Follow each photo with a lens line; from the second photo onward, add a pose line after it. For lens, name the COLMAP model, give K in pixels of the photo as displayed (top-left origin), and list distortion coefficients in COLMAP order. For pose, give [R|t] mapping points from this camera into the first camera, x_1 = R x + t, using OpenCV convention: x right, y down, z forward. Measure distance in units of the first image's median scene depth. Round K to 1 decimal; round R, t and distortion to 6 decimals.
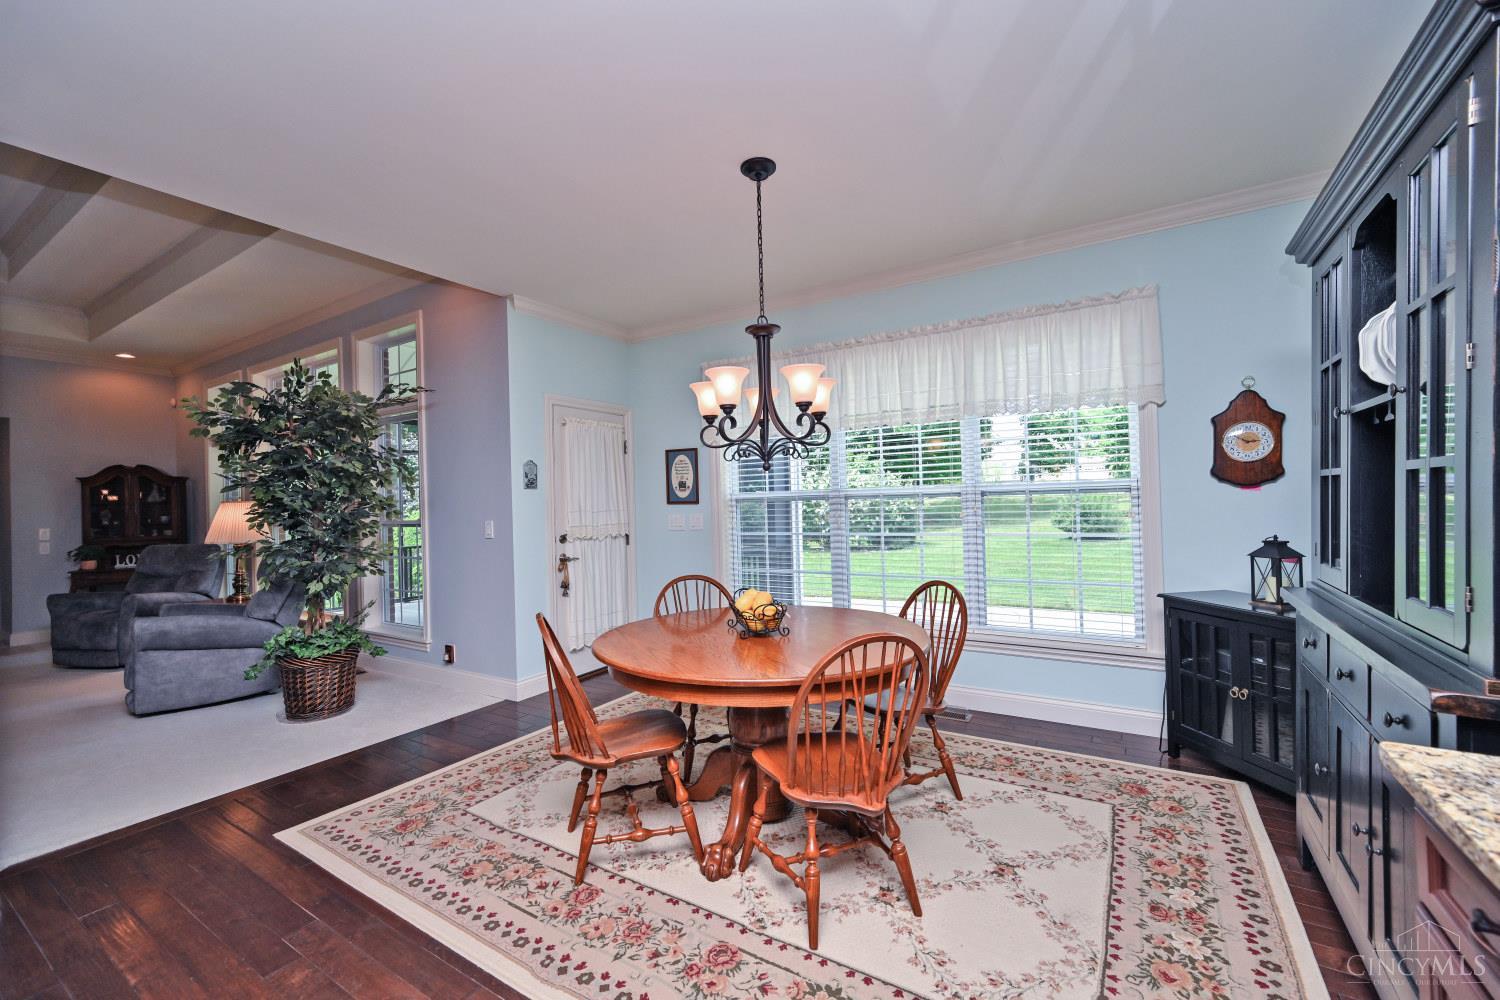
lens RADIAL K [[603.3, 0, 762.2], [0, 603.3, 502.8], [0, 0, 1]] dist [-0.002549, 0.000598]
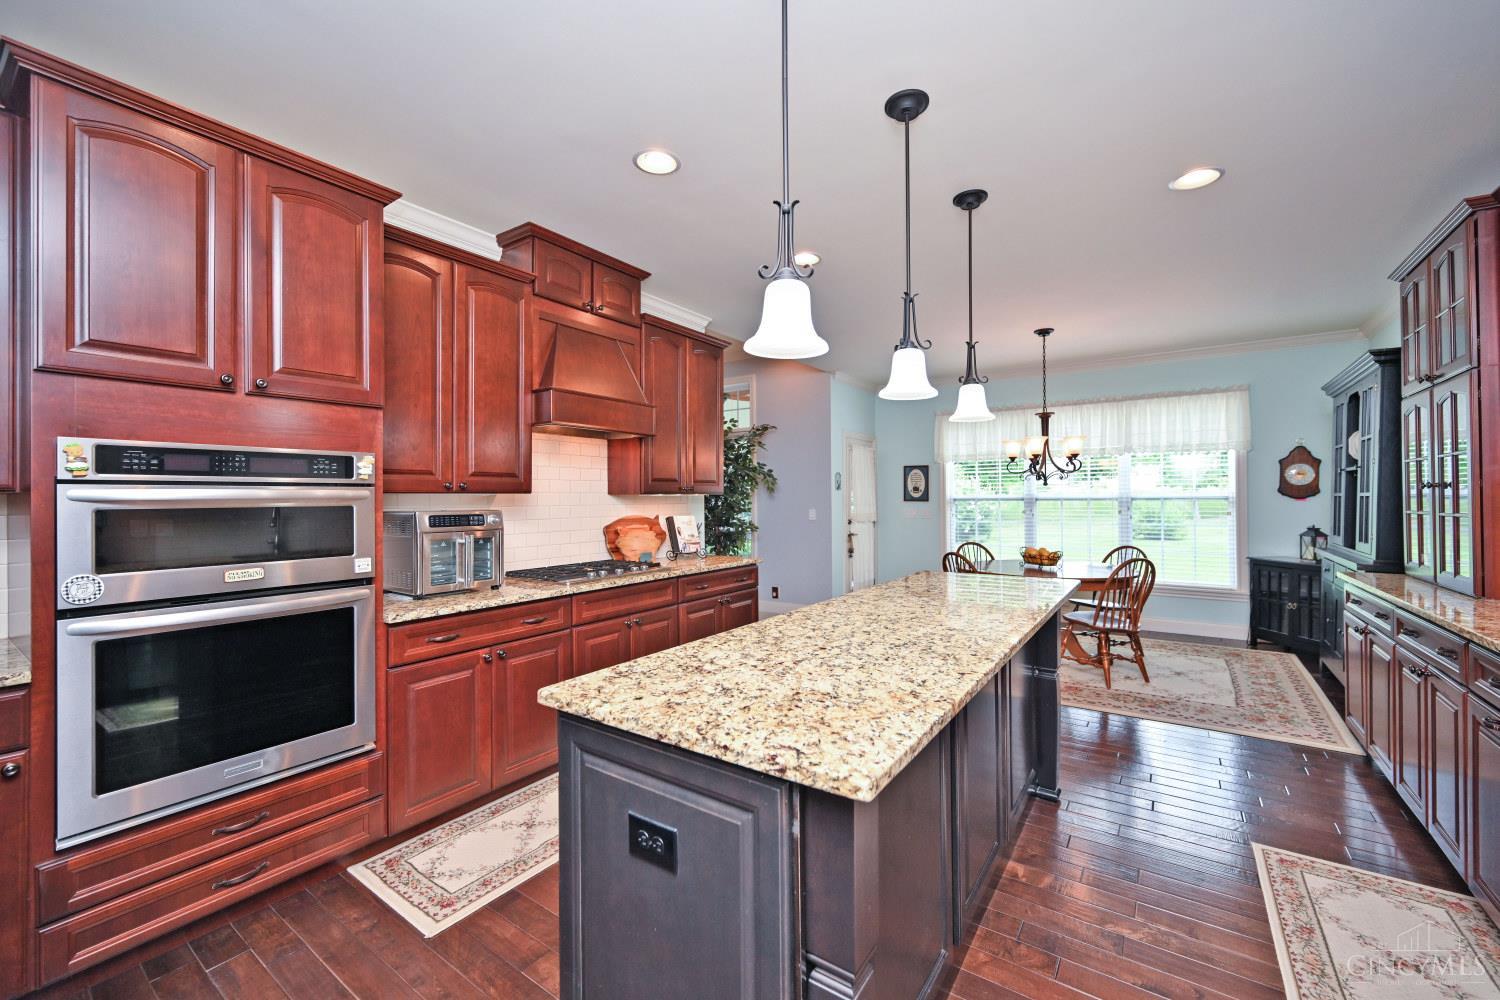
lens RADIAL K [[603.3, 0, 761.9], [0, 603.3, 500.6], [0, 0, 1]] dist [-0.002549, 0.000598]
pose [[0.998626, 0.021208, -0.047924, -0.754591], [-0.021134, 0.999775, 0.002053, 0.008852], [0.047957, -0.001038, 0.998849, -0.929029]]
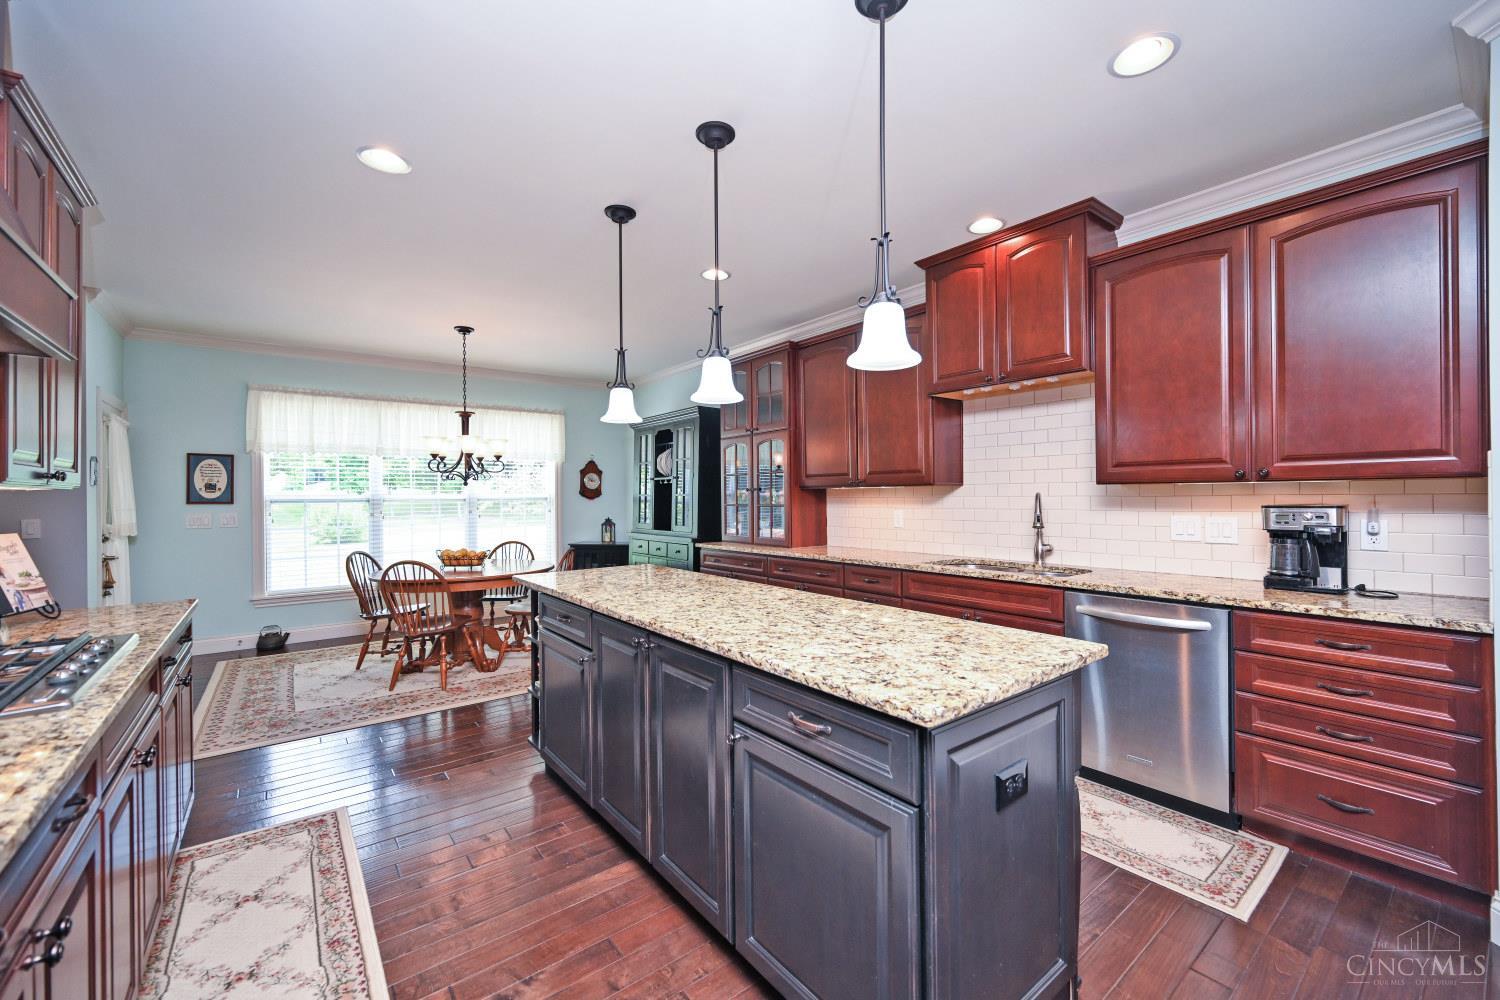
lens RADIAL K [[603.3, 0, 748.3], [0, 603.3, 499.5], [0, 0, 1]] dist [-0.002549, 0.000598]
pose [[0.341464, 0.019186, 0.939699, -1.380537], [0.001750, 0.999777, -0.021049, 0.030234], [-0.939893, 0.008832, 0.341354, -0.479252]]
